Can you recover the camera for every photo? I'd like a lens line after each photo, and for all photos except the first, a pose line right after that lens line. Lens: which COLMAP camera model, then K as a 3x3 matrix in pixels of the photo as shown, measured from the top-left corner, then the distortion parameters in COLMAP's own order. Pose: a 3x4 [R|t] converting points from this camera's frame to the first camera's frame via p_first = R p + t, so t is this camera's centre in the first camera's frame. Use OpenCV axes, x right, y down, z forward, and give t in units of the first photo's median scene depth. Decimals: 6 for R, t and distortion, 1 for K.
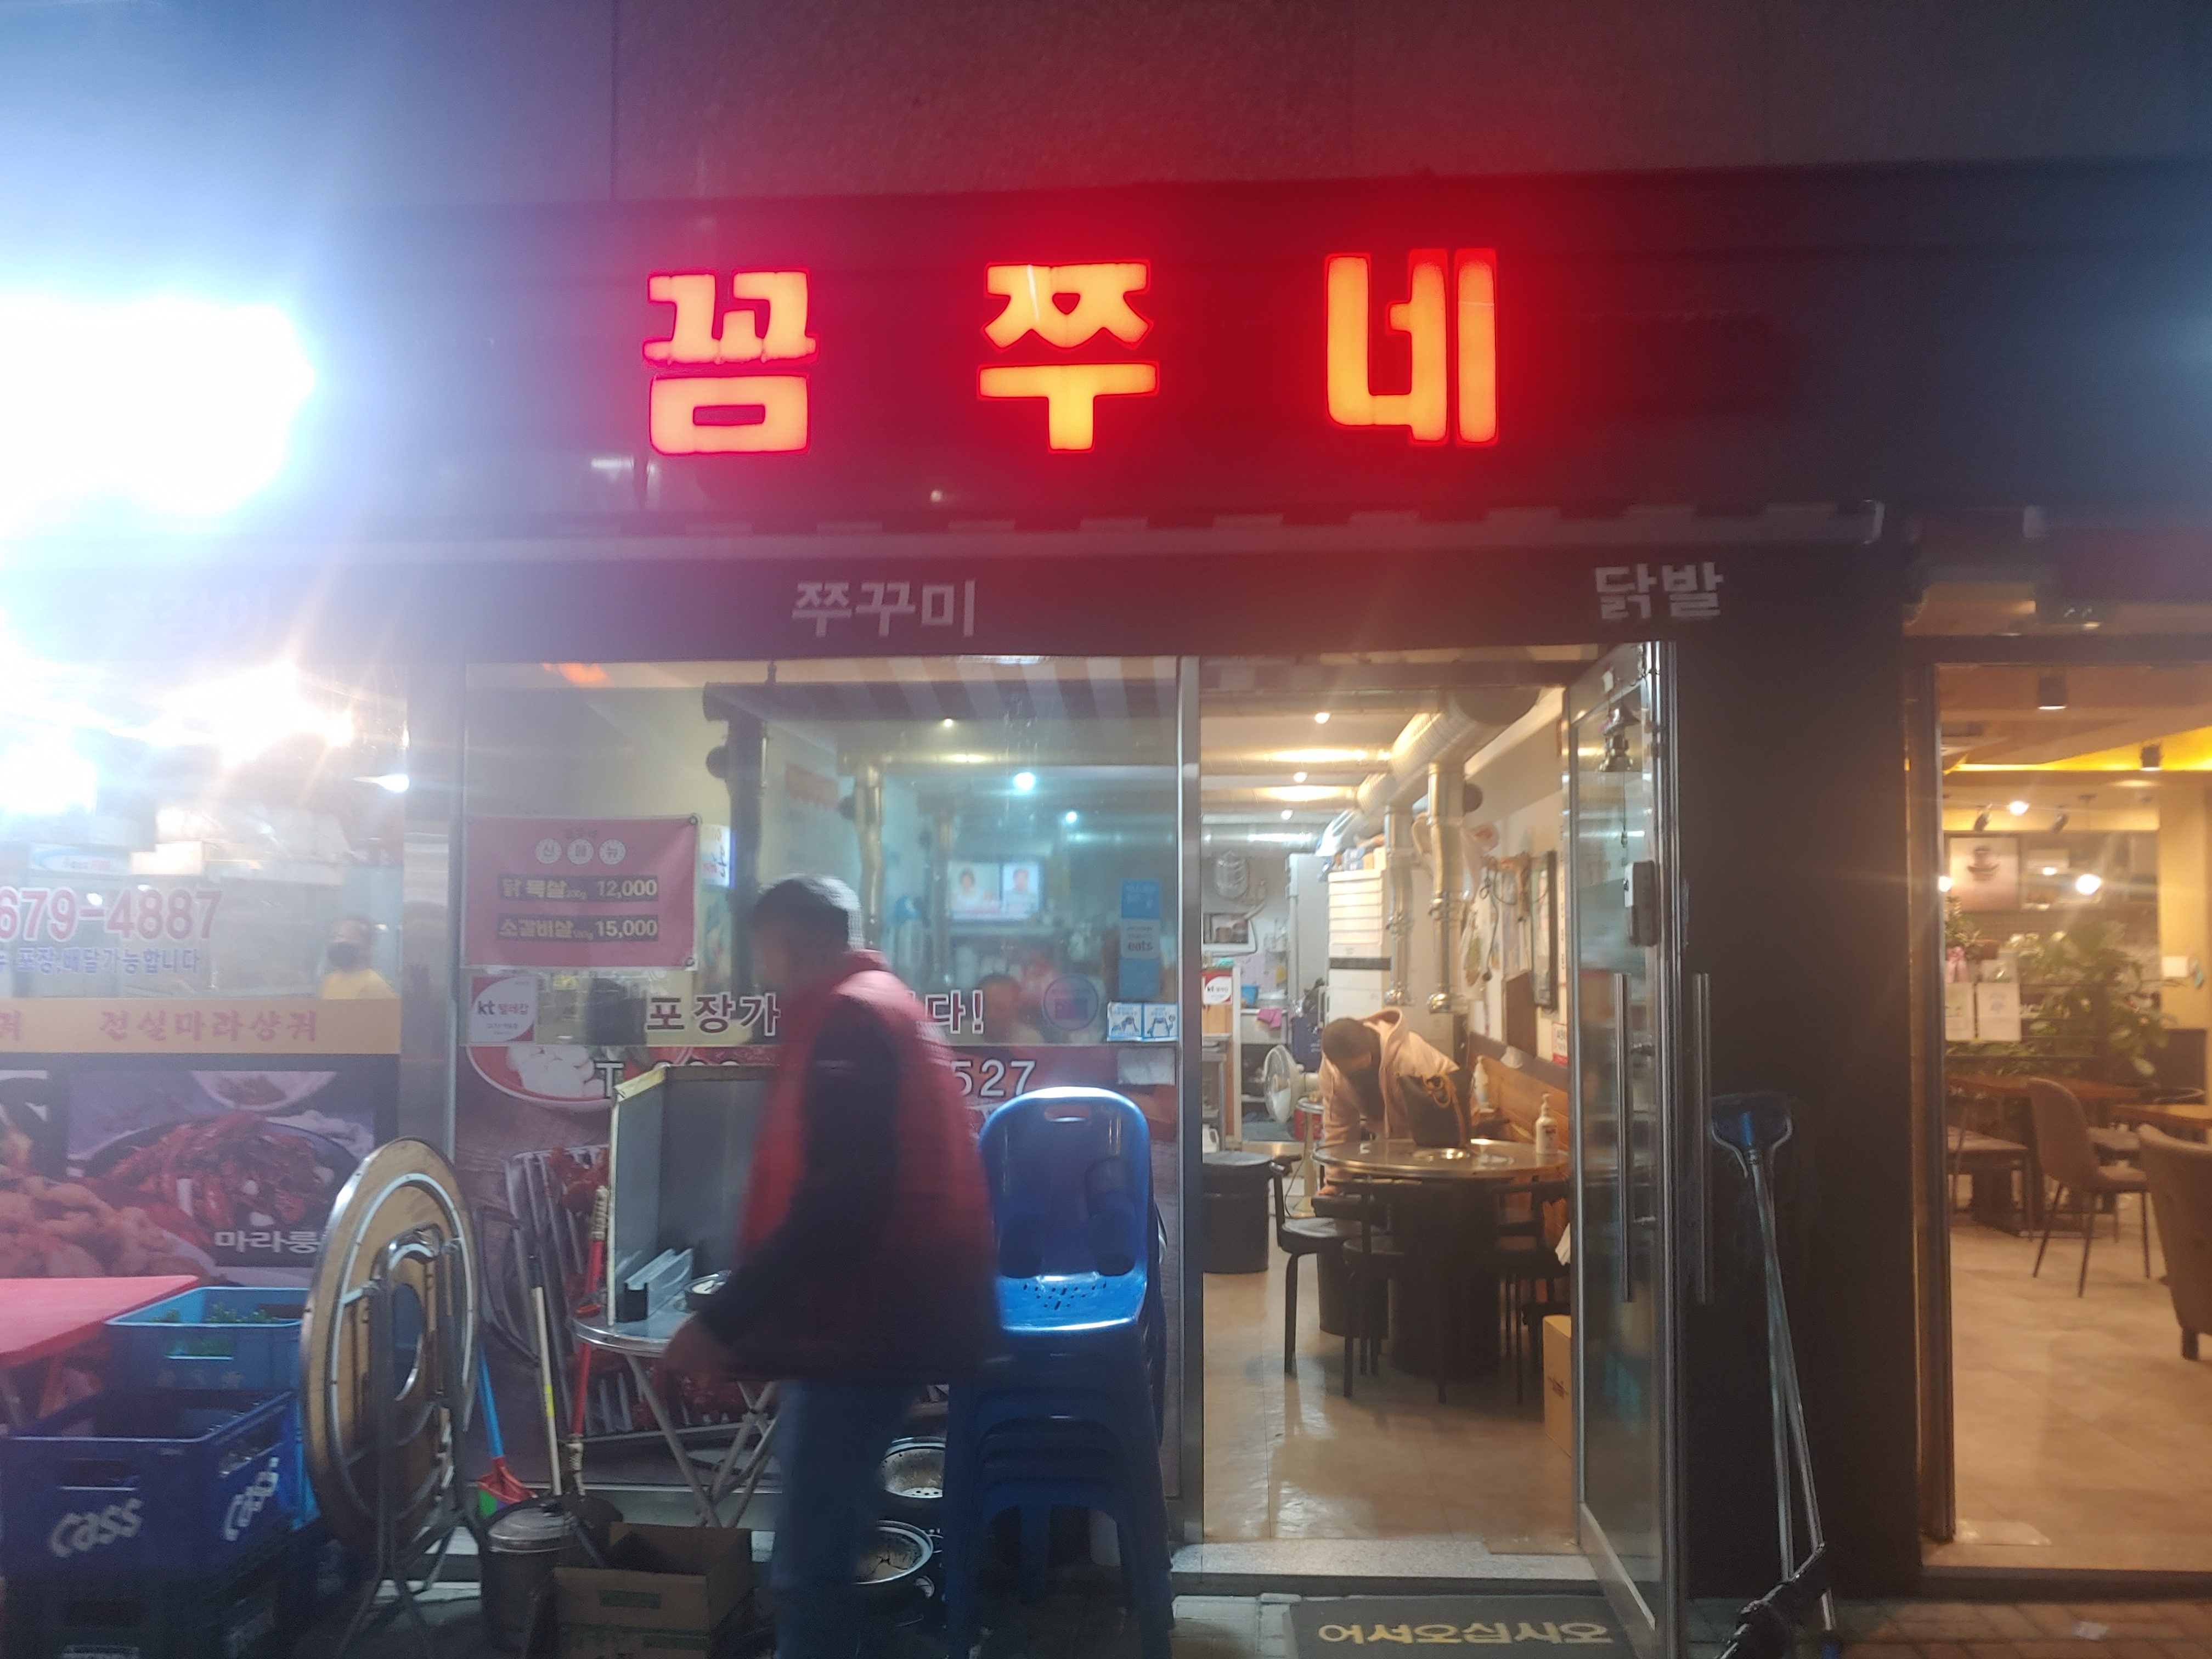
lens RADIAL K [[1618.9, 0, 1107.2], [0, 1618.9, 831.0], [0, 0, 1]] dist [0.015100, 0.002336]
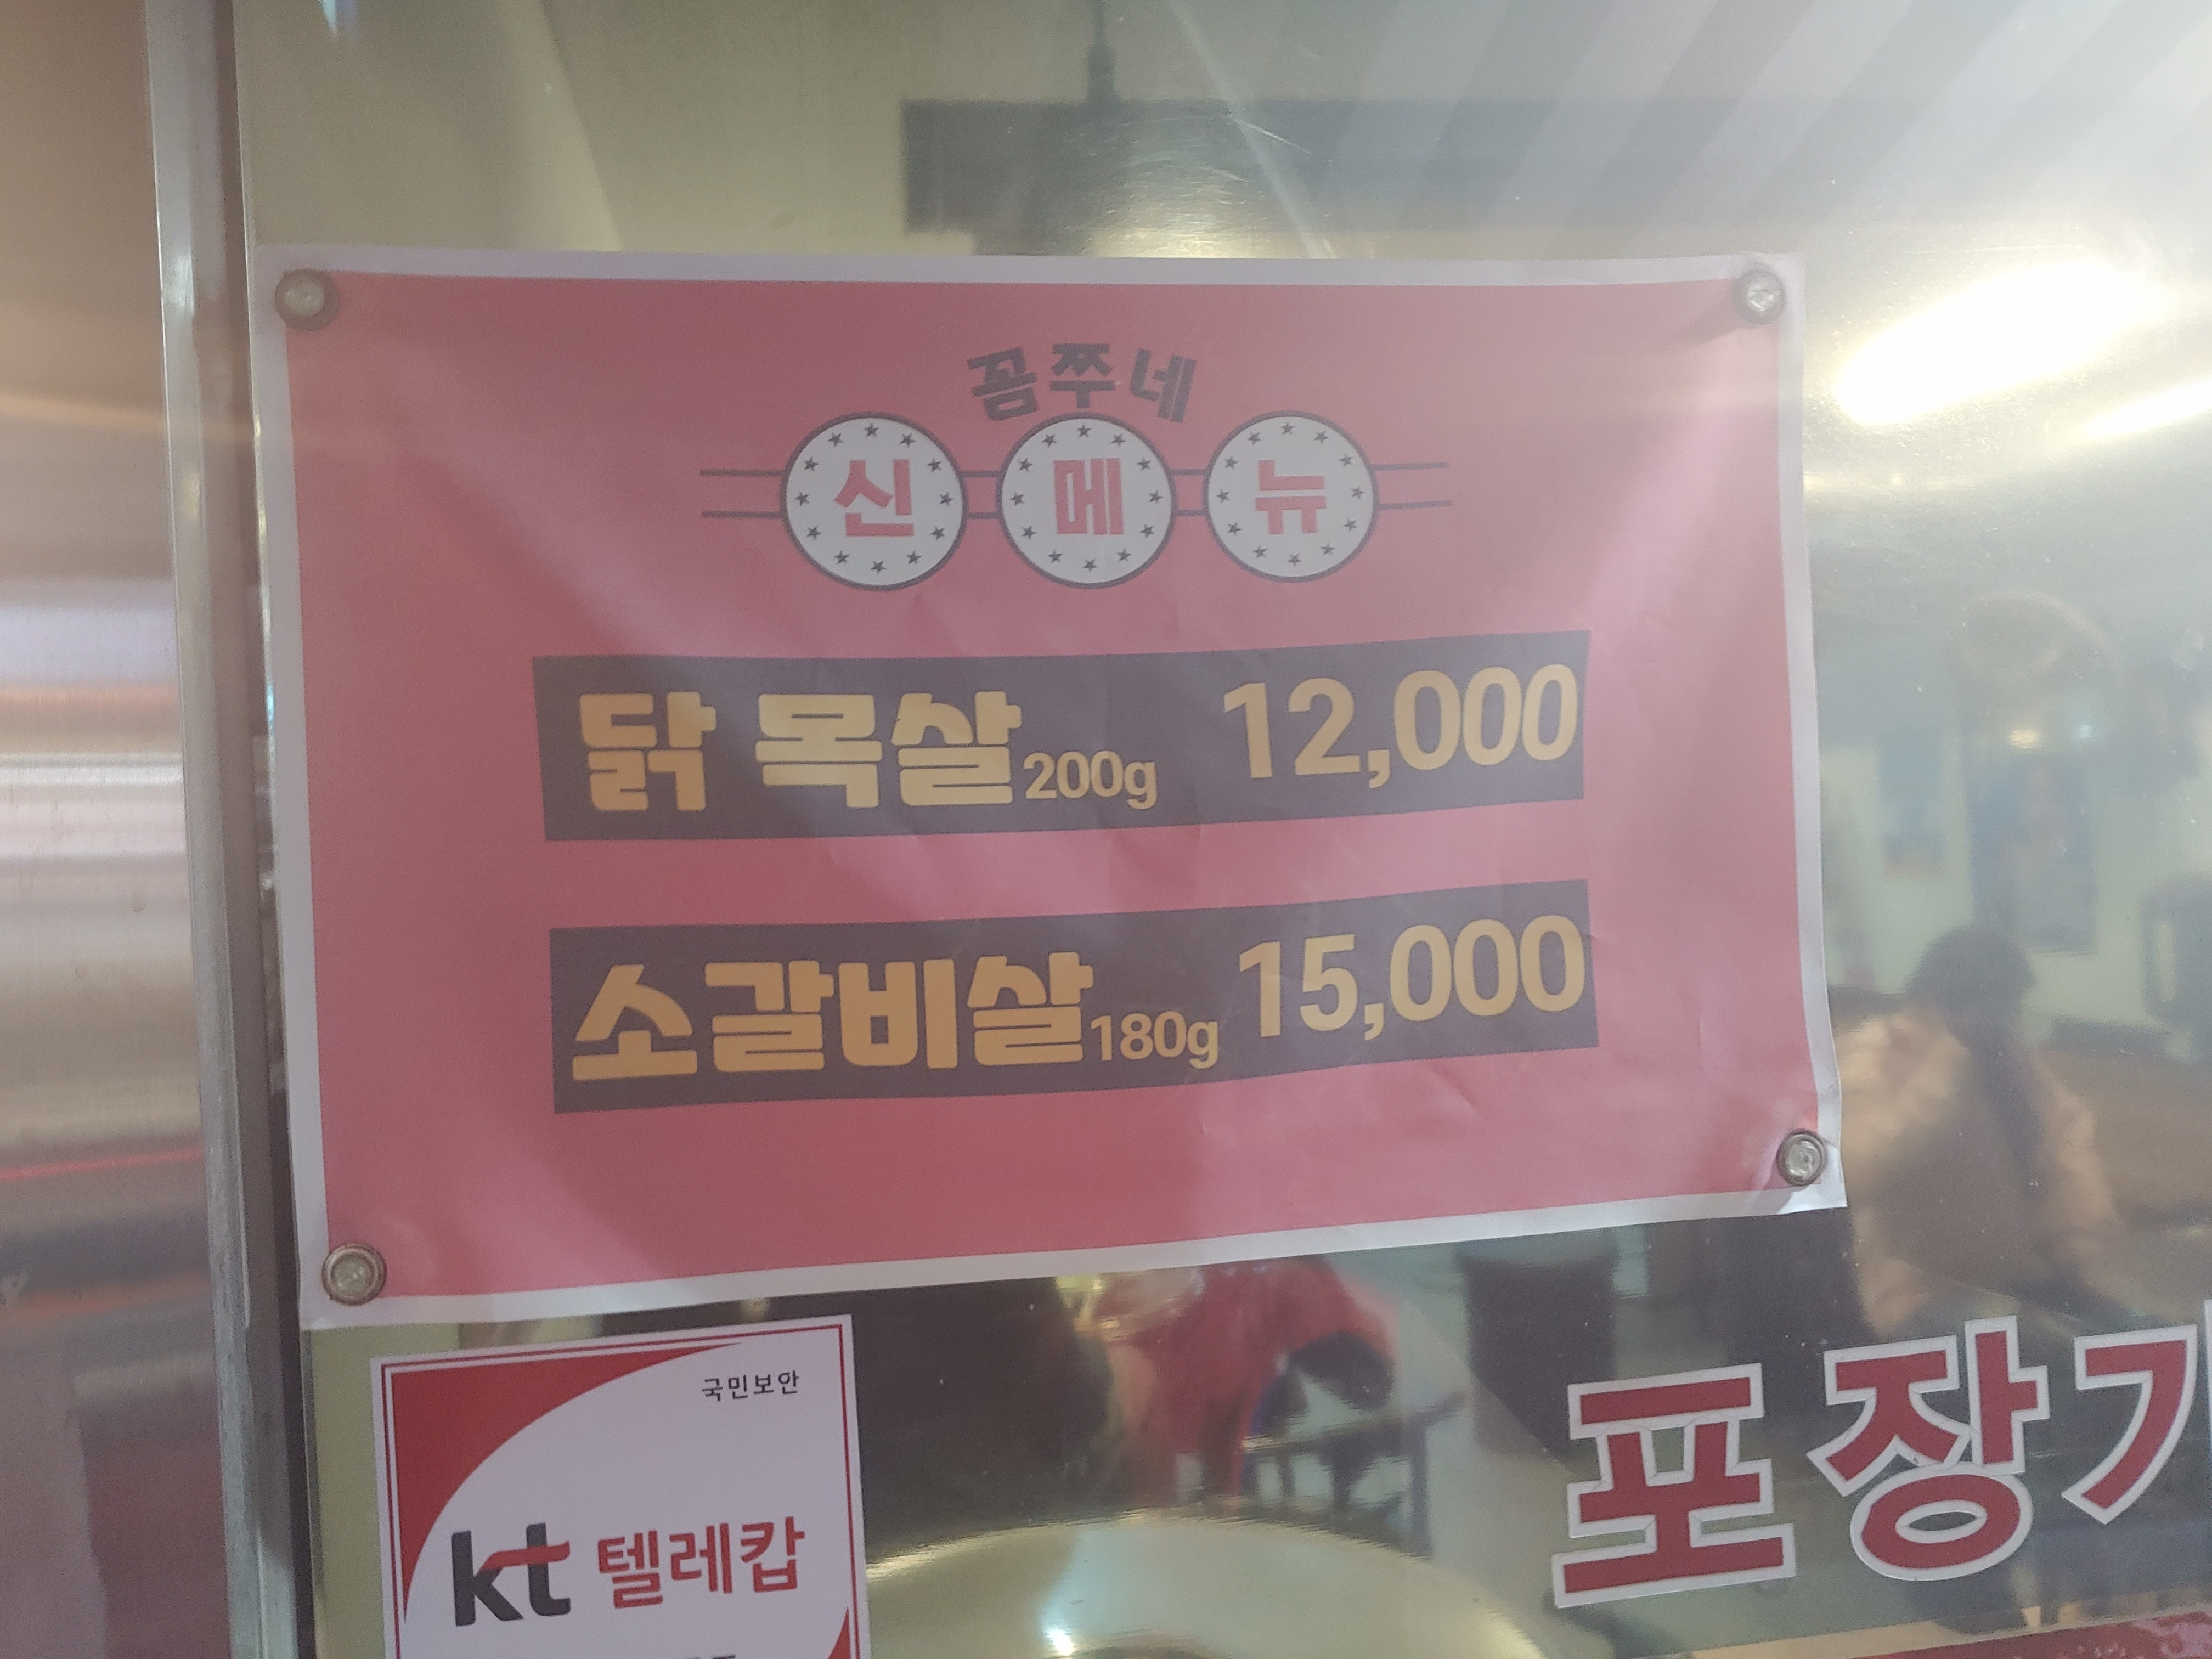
lens RADIAL K [[1618.9, 0, 1103.7], [0, 1618.9, 829.9], [0, 0, 1]] dist [0.015100, 0.002336]
pose [[0.982687, -0.048404, 0.178839, -0.353654], [0.041500, 0.998249, 0.042144, 0.037713], [-0.180566, -0.033992, 0.982975, 0.849553]]
